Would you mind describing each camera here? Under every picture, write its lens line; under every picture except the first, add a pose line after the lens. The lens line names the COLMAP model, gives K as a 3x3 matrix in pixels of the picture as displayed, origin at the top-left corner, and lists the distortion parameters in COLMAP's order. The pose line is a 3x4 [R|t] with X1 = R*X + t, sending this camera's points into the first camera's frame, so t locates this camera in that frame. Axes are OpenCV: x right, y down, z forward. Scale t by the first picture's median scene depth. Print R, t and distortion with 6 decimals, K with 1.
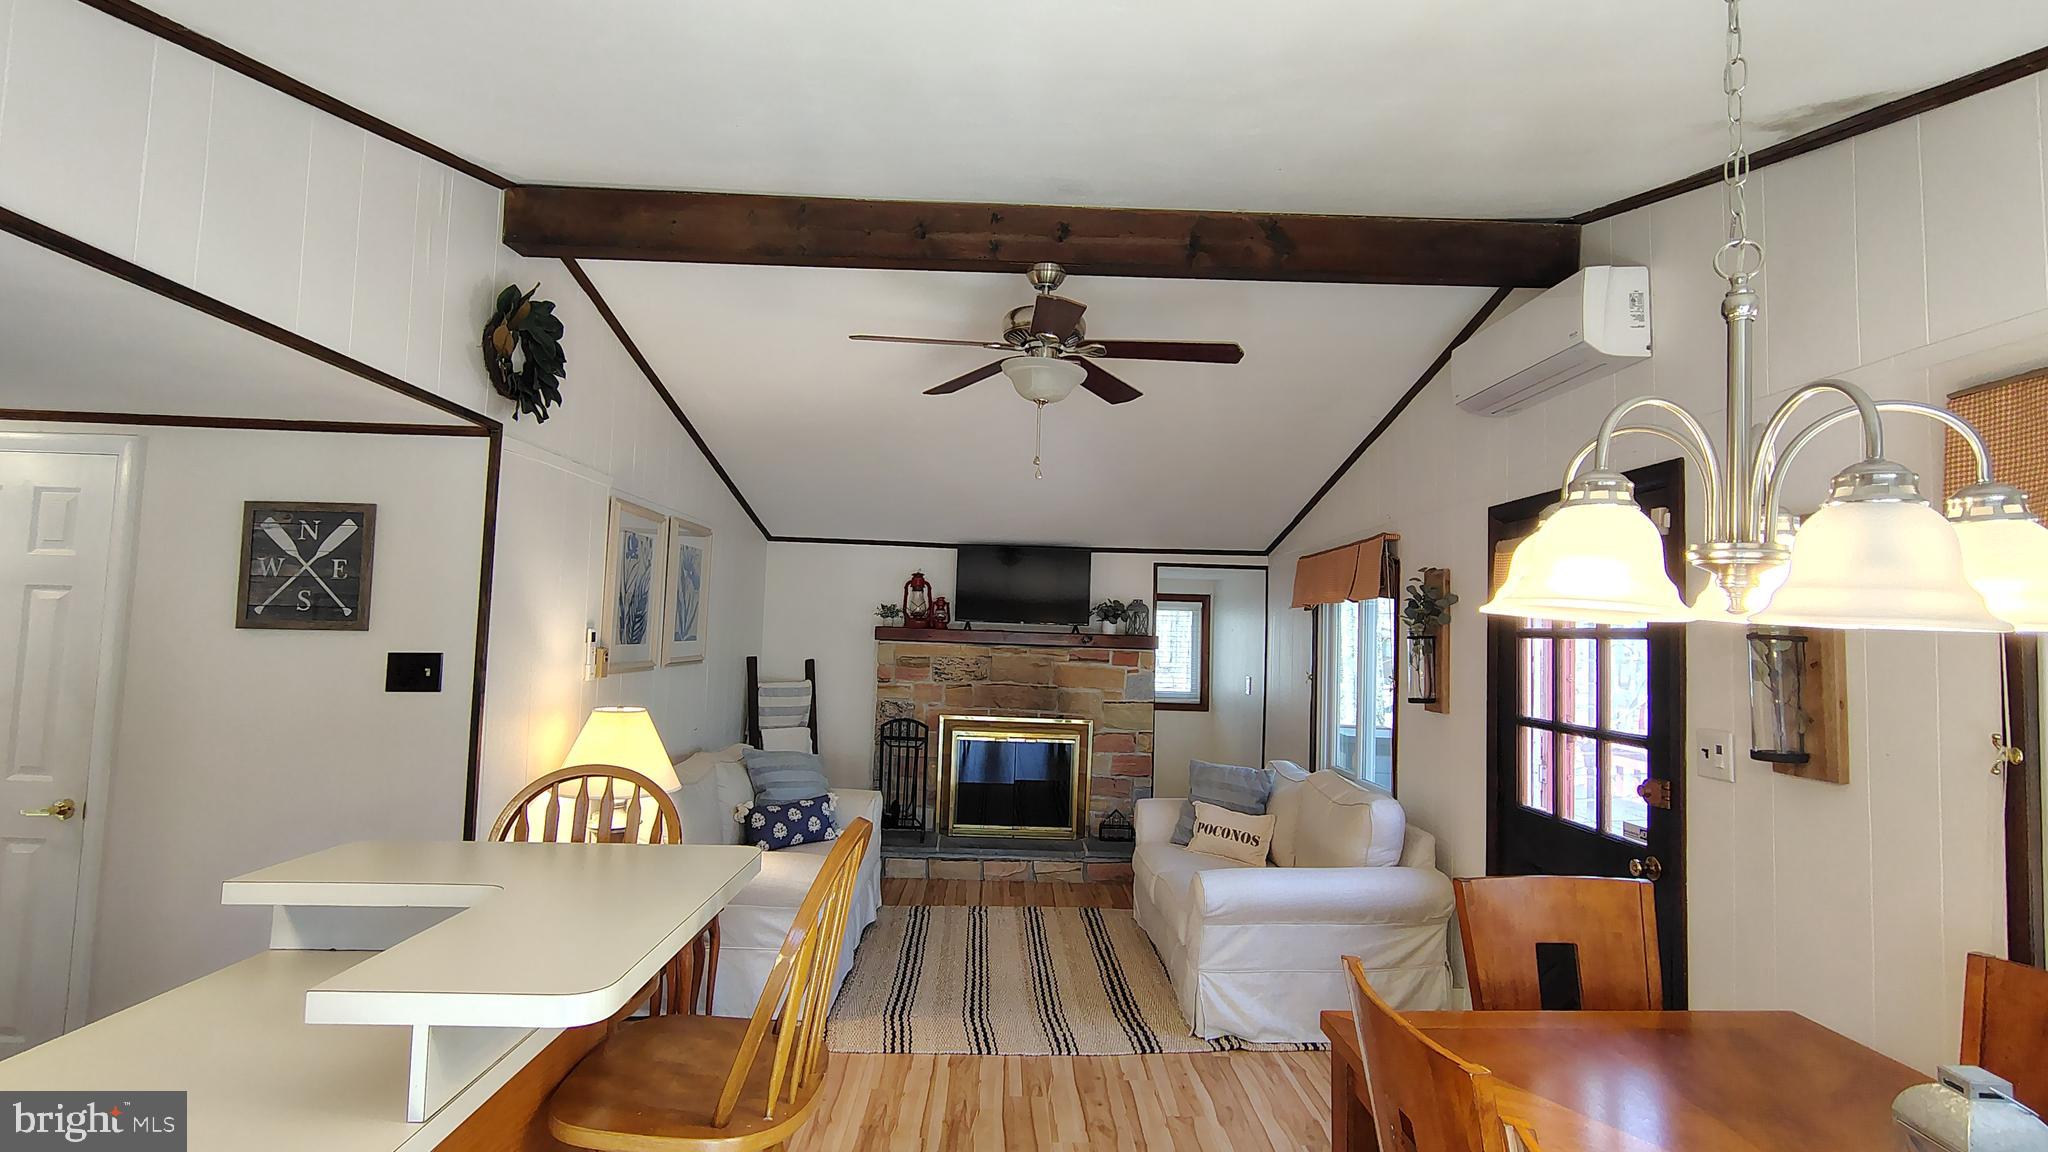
lens RADIAL K [[958.1, 0, 1015.4], [0, 958.1, 571.2], [0, 0, 1]] dist [-0.011002, 0.005172]
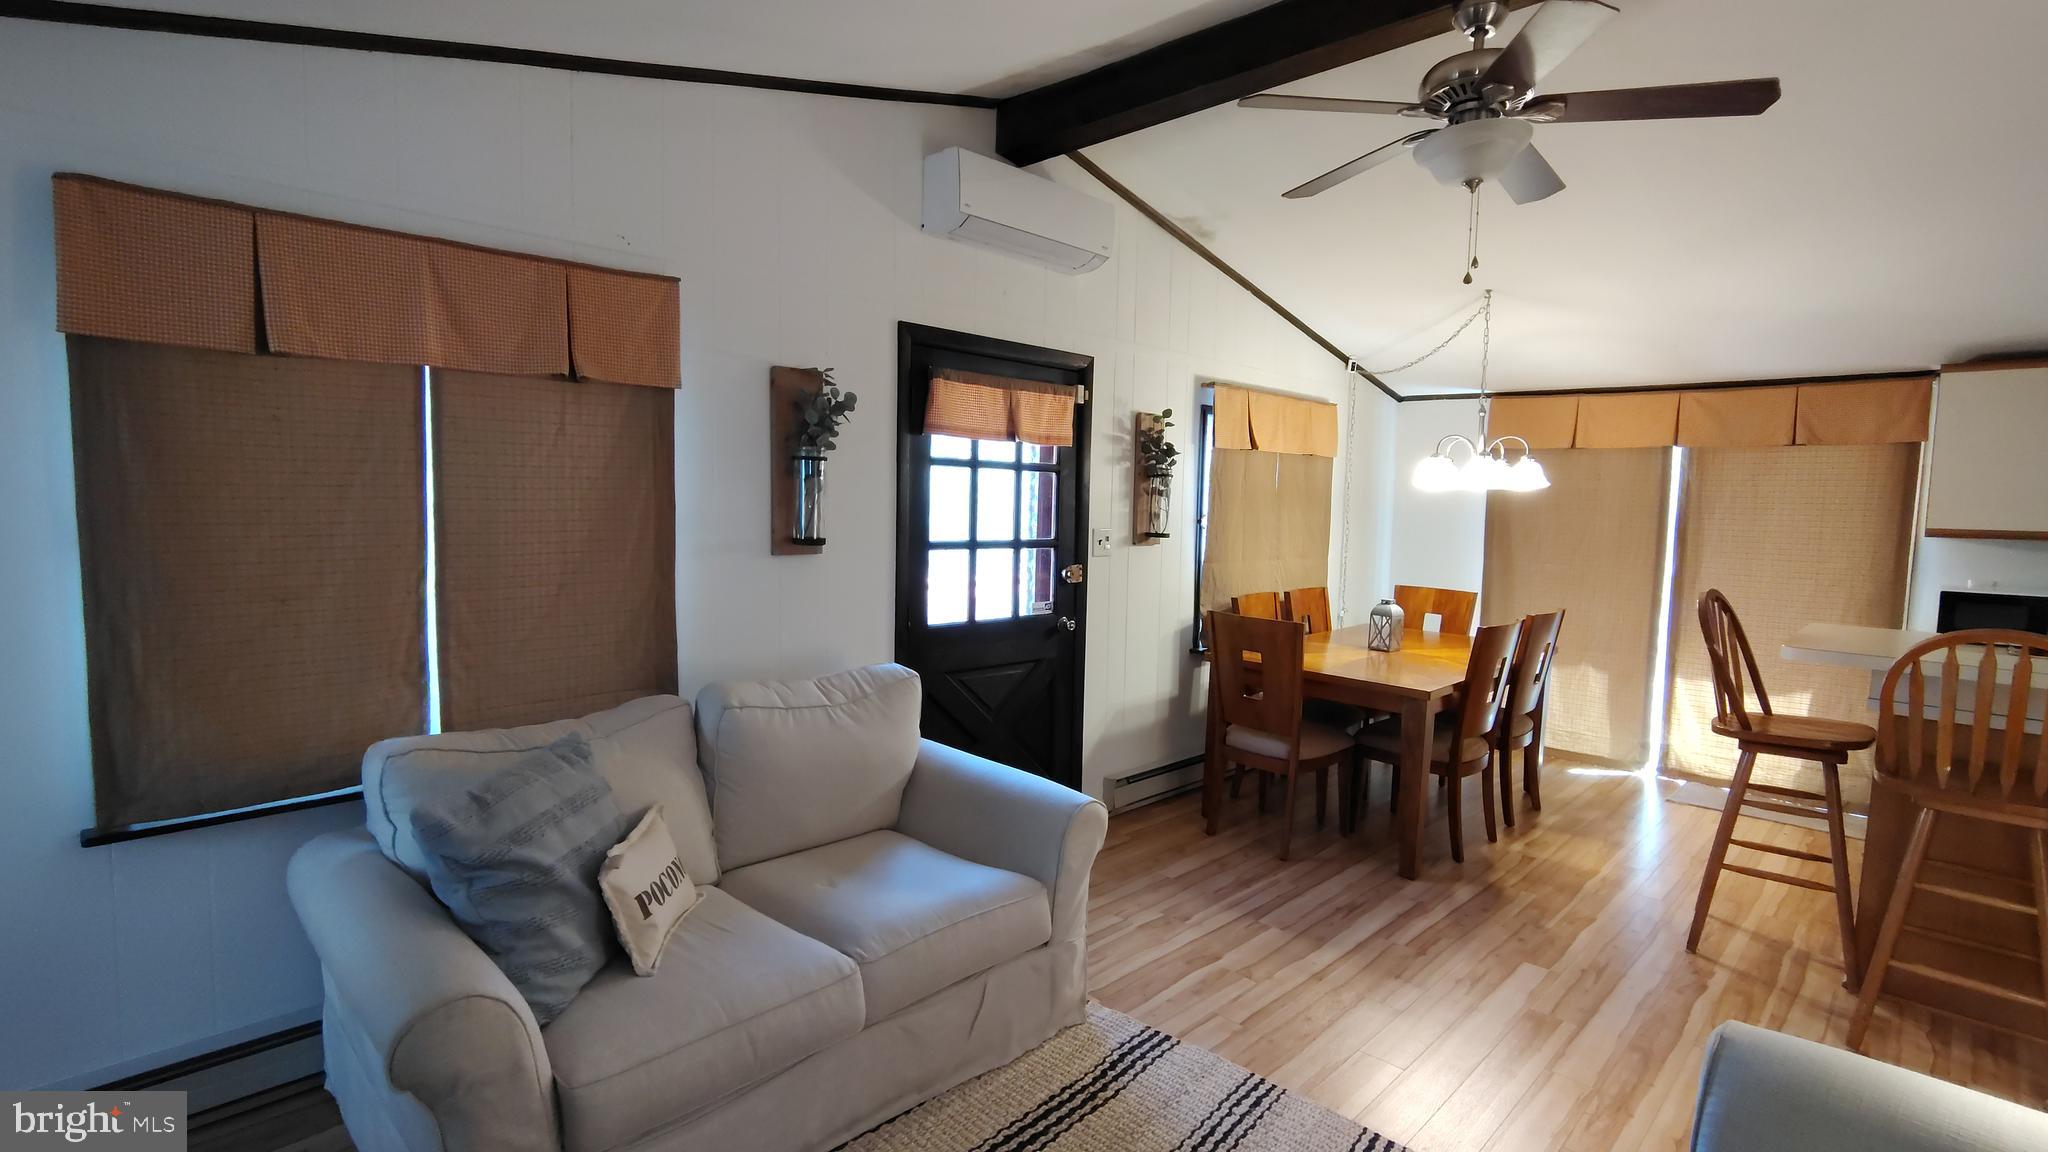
lens RADIAL K [[958.1, 0, 1014.9], [0, 958.1, 576.9], [0, 0, 1]] dist [-0.011002, 0.005172]
pose [[-0.685616, -0.105917, 0.720217, -0.185734], [-0.091291, 0.994058, 0.059283, 0.078516], [-0.722217, -0.025104, -0.691211, 1.076037]]
